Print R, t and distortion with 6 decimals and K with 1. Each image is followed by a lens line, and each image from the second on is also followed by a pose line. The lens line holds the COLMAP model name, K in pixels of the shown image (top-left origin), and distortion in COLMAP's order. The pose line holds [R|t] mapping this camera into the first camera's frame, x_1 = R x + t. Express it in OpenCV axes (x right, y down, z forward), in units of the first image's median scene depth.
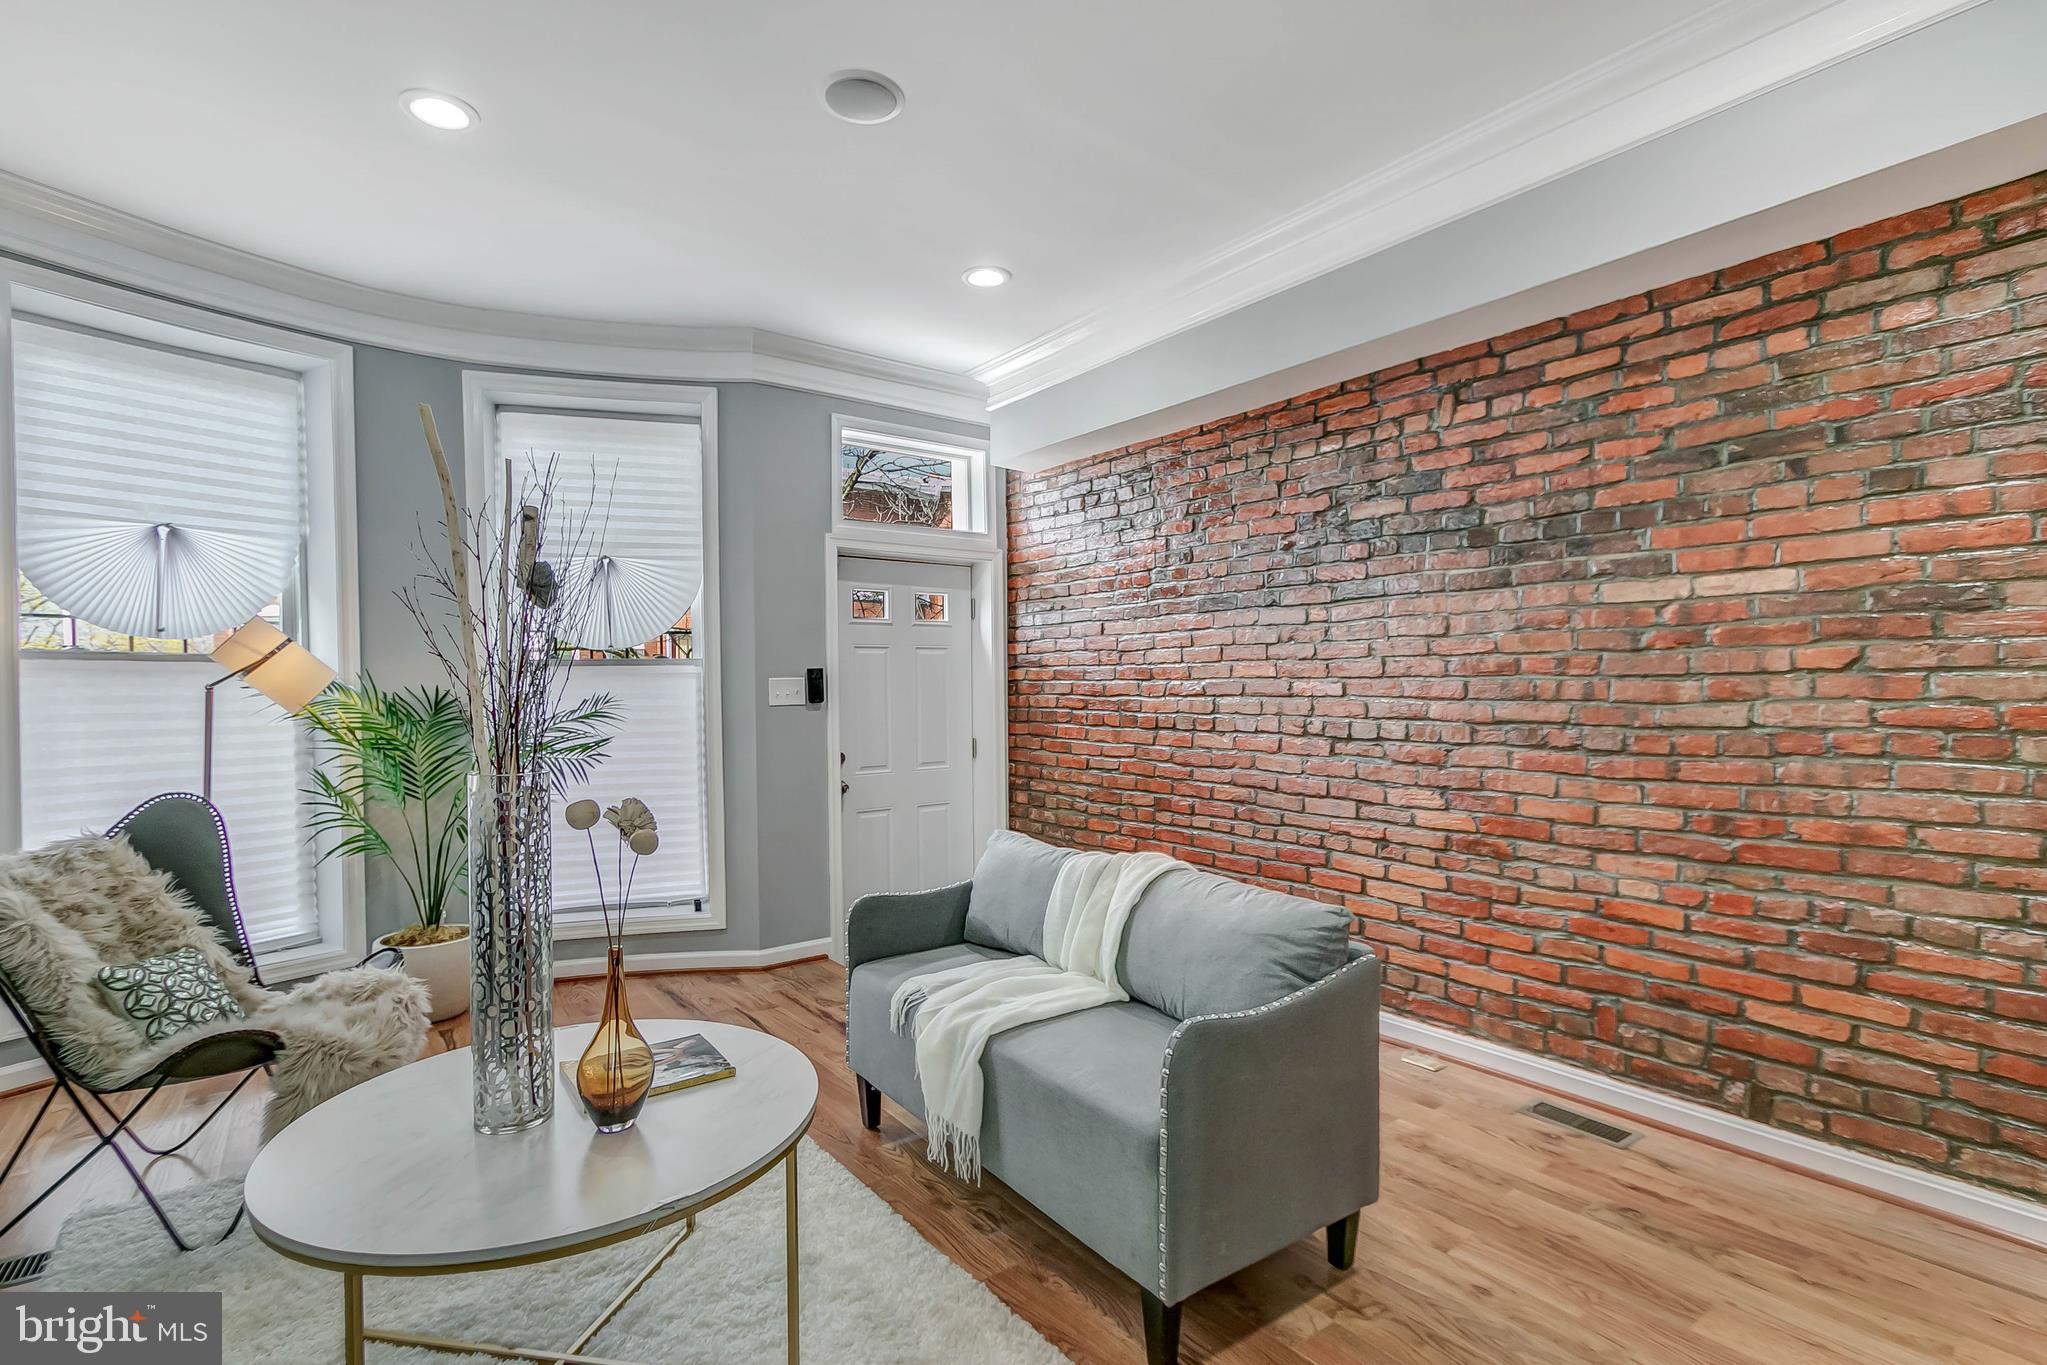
lens RADIAL K [[979.0, 0, 1016.8], [0, 979.0, 707.9], [0, 0, 1]] dist [0.001616, -0.000082]
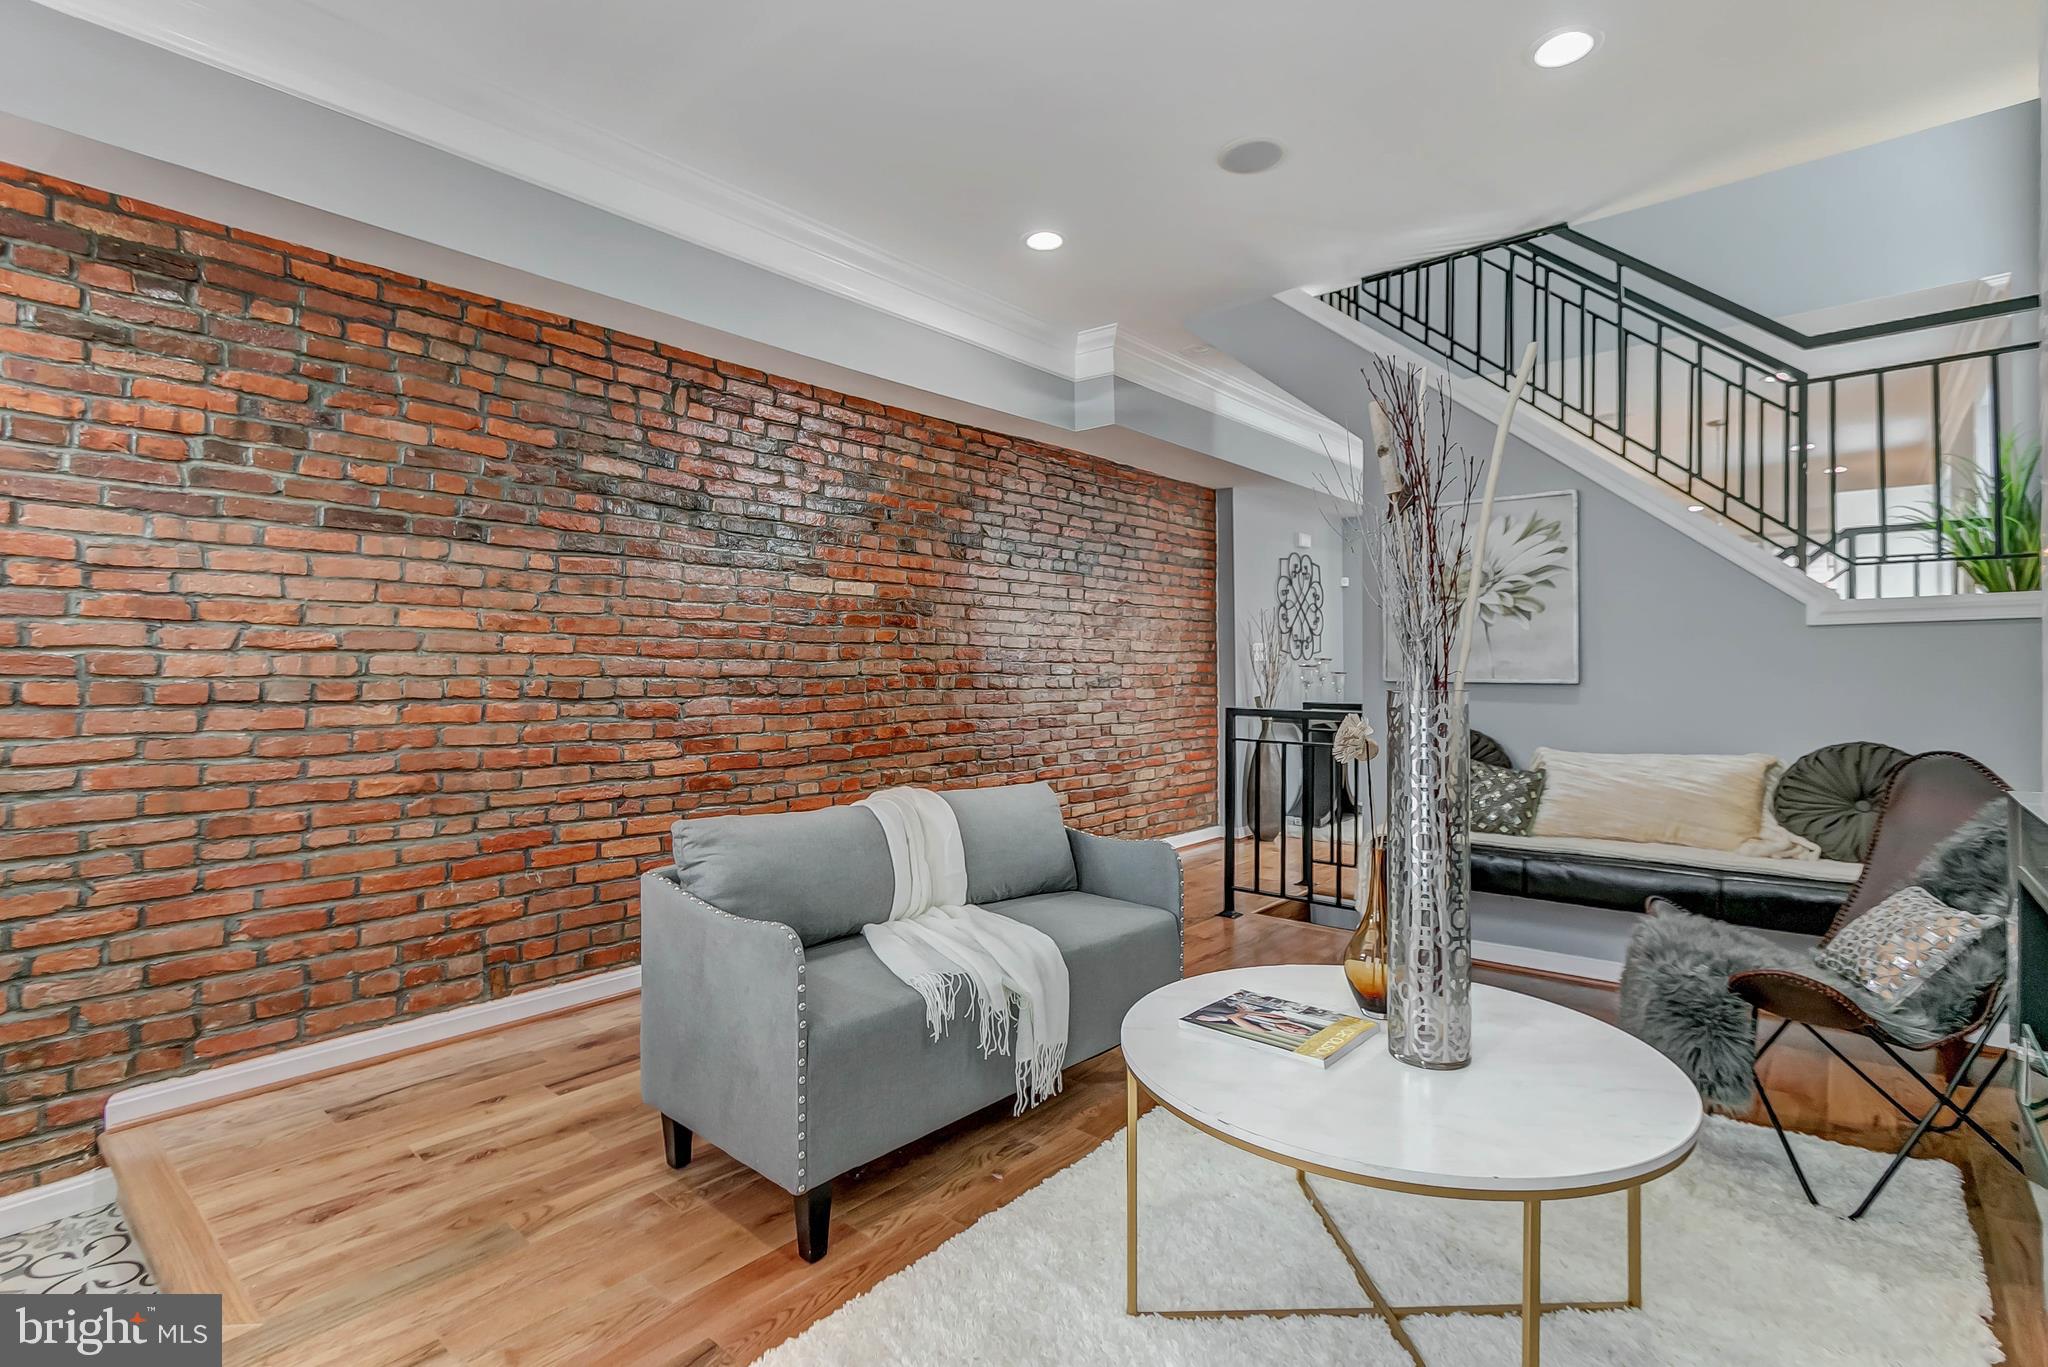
lens RADIAL K [[961.5, 0, 1026.1], [0, 961.5, 674.4], [0, 0, 1]] dist [-0.000620, -0.000303]
pose [[-0.223836, 0.006776, 0.974603, -0.748279], [0.025927, 0.999663, -0.000996, 0.022476], [-0.974282, 0.025046, -0.223936, 0.895125]]
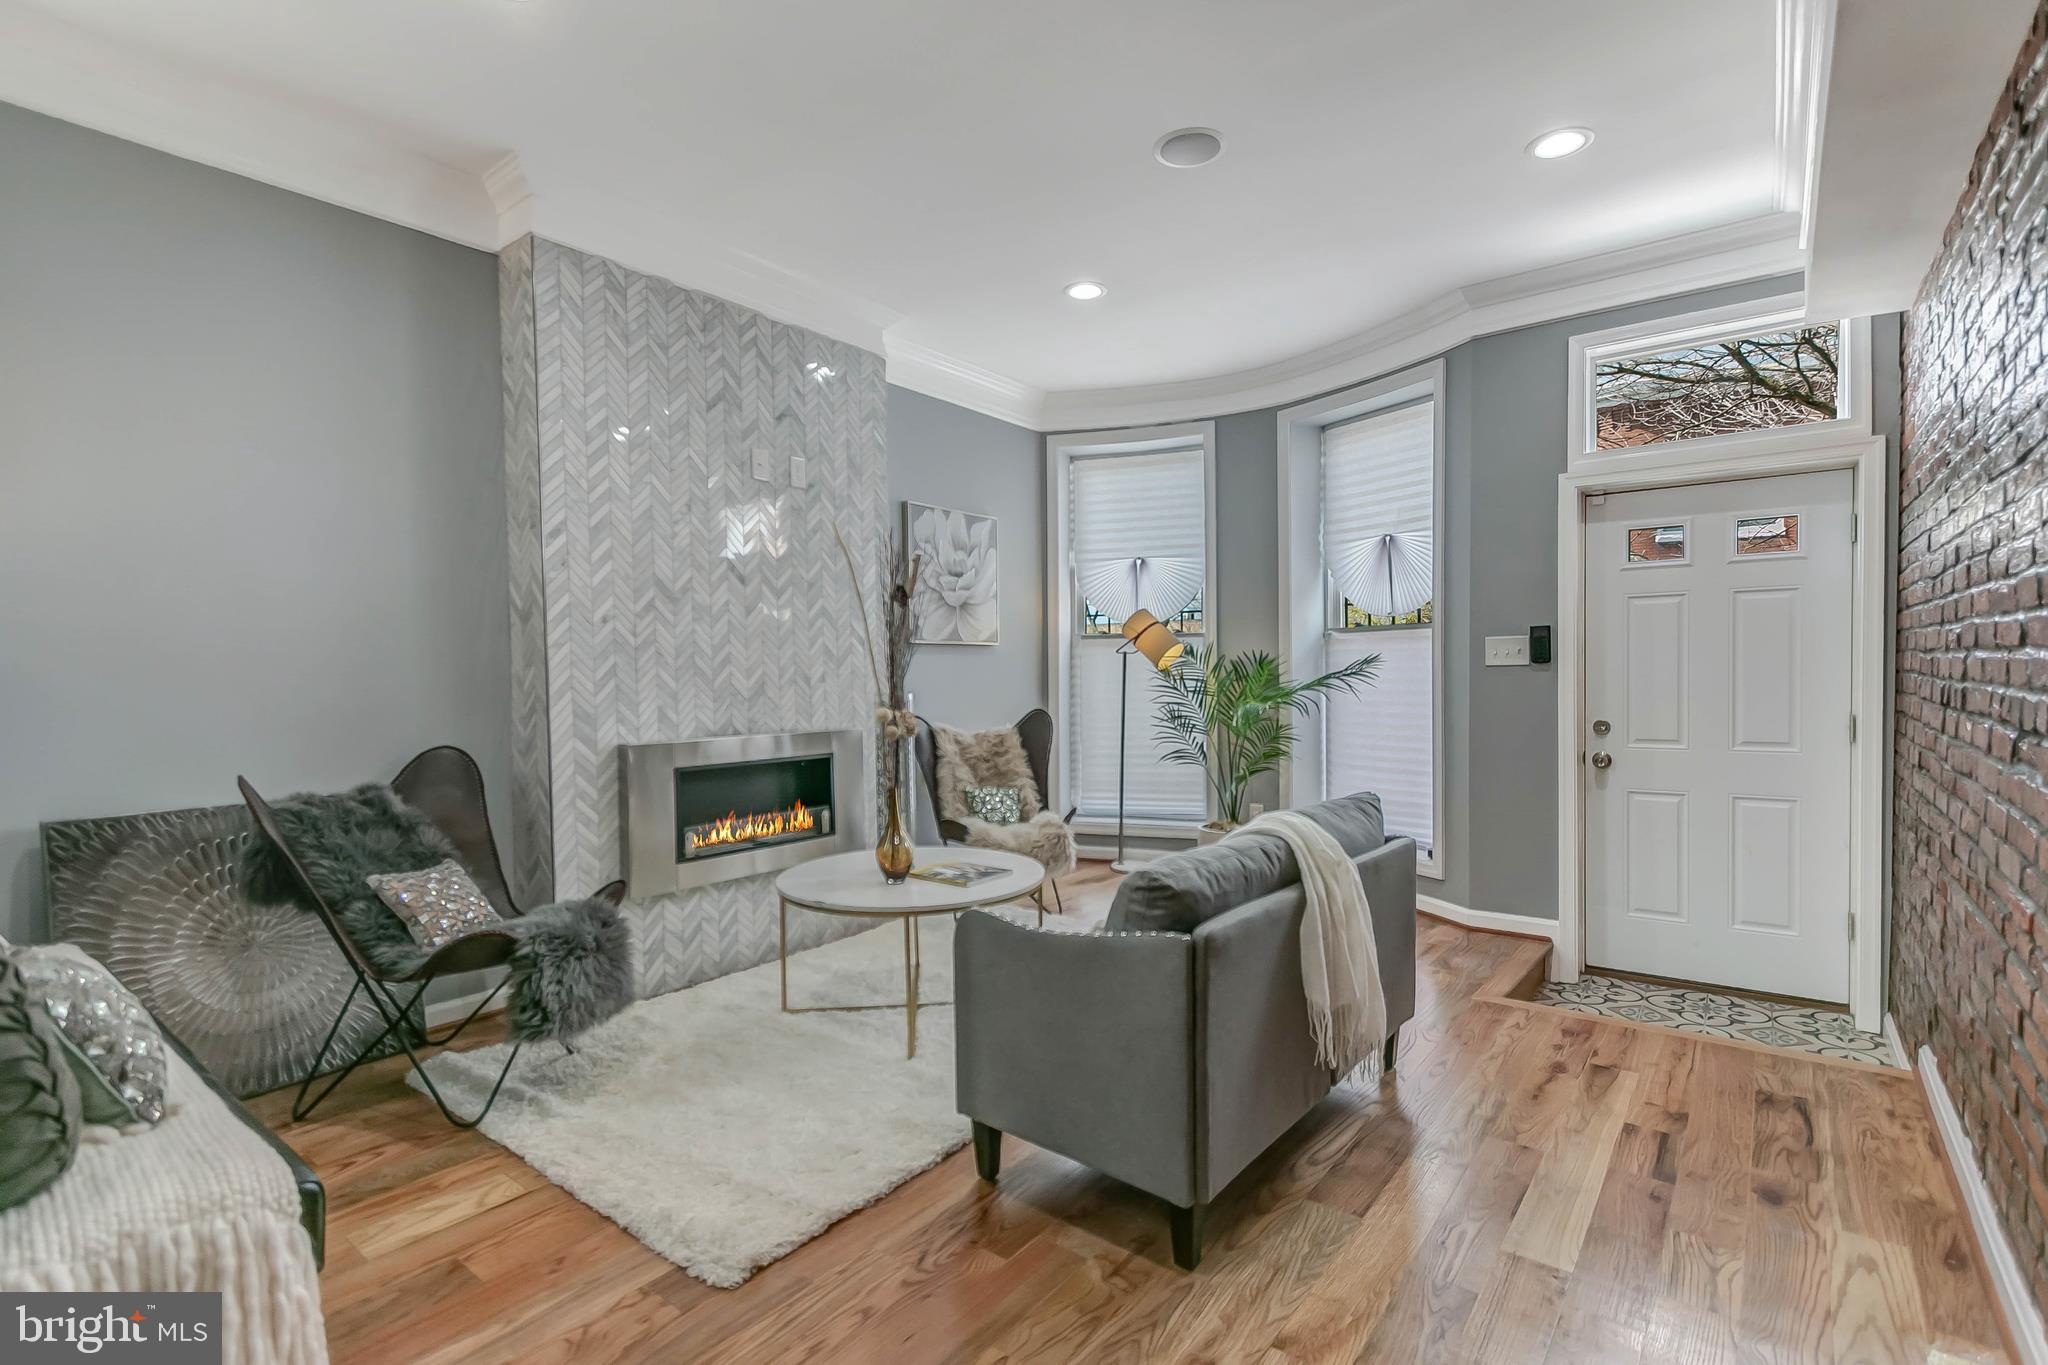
lens RADIAL K [[949.8, 0, 1033.0], [0, 949.8, 691.1], [0, 0, 1]] dist [0.035665, -0.000030]
pose [[0.270139, 0.028360, -0.962404, 0.785297], [-0.010829, 0.999592, 0.026416, 0.003589], [0.962760, 0.003286, 0.270336, 0.422982]]
